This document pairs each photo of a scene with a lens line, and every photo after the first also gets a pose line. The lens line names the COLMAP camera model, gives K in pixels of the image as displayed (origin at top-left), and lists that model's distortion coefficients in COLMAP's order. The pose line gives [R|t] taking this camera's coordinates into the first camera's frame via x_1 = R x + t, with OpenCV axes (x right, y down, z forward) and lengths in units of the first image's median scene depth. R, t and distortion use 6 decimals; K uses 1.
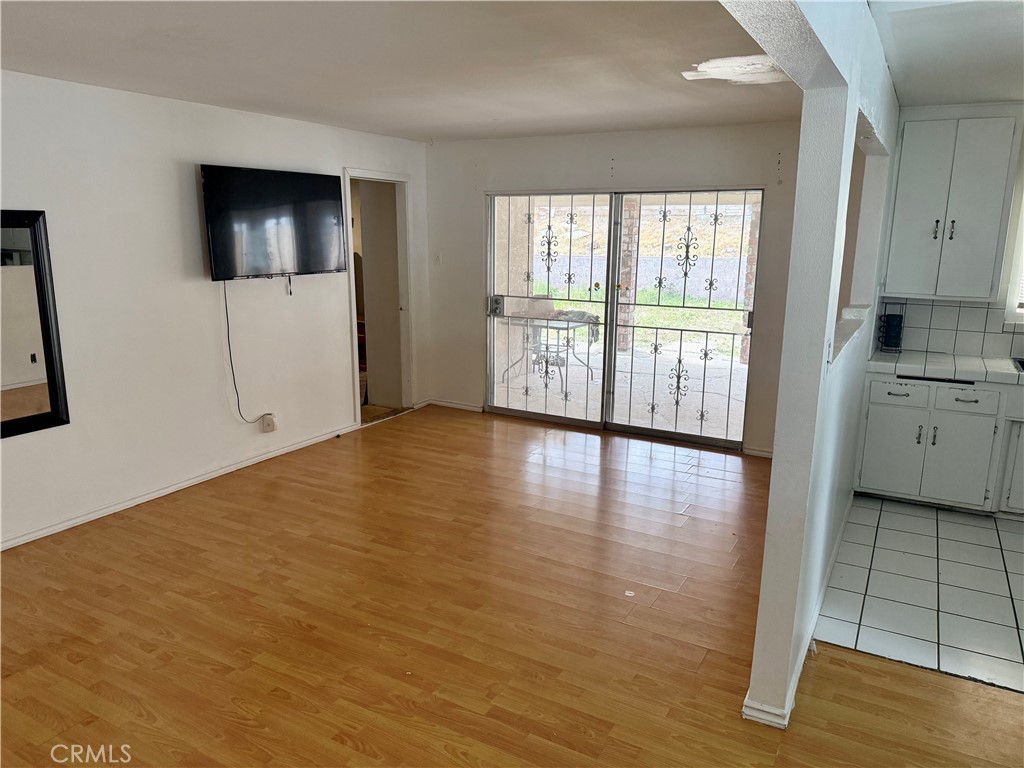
lens RADIAL K [[720.9, 0, 510.0], [0, 720.9, 382.3], [0, 0, 1]] dist [0.068822, -0.093480]
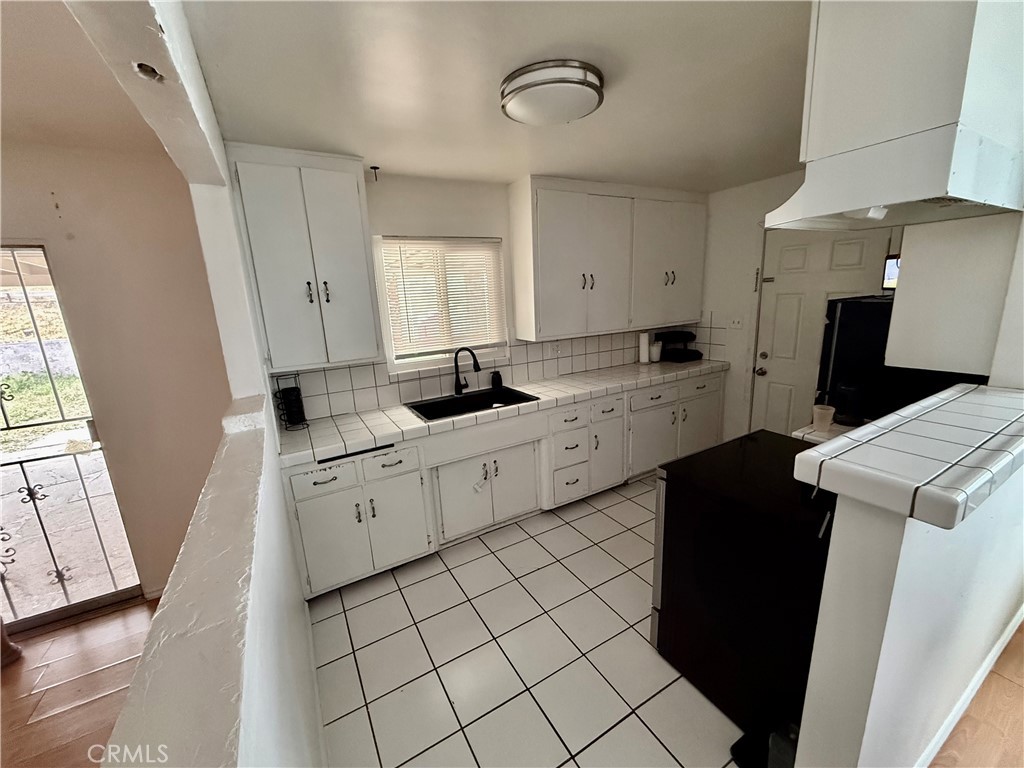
lens RADIAL K [[410.3, 0, 515.7], [0, 410.3, 386.7], [0, 0, 1]] dist [0.000645, -0.000033]
pose [[0.504564, -0.223587, 0.833921, 0.263342], [0.233443, 0.965239, 0.117551, -0.097086], [-0.831216, 0.135361, 0.539219, 0.530880]]
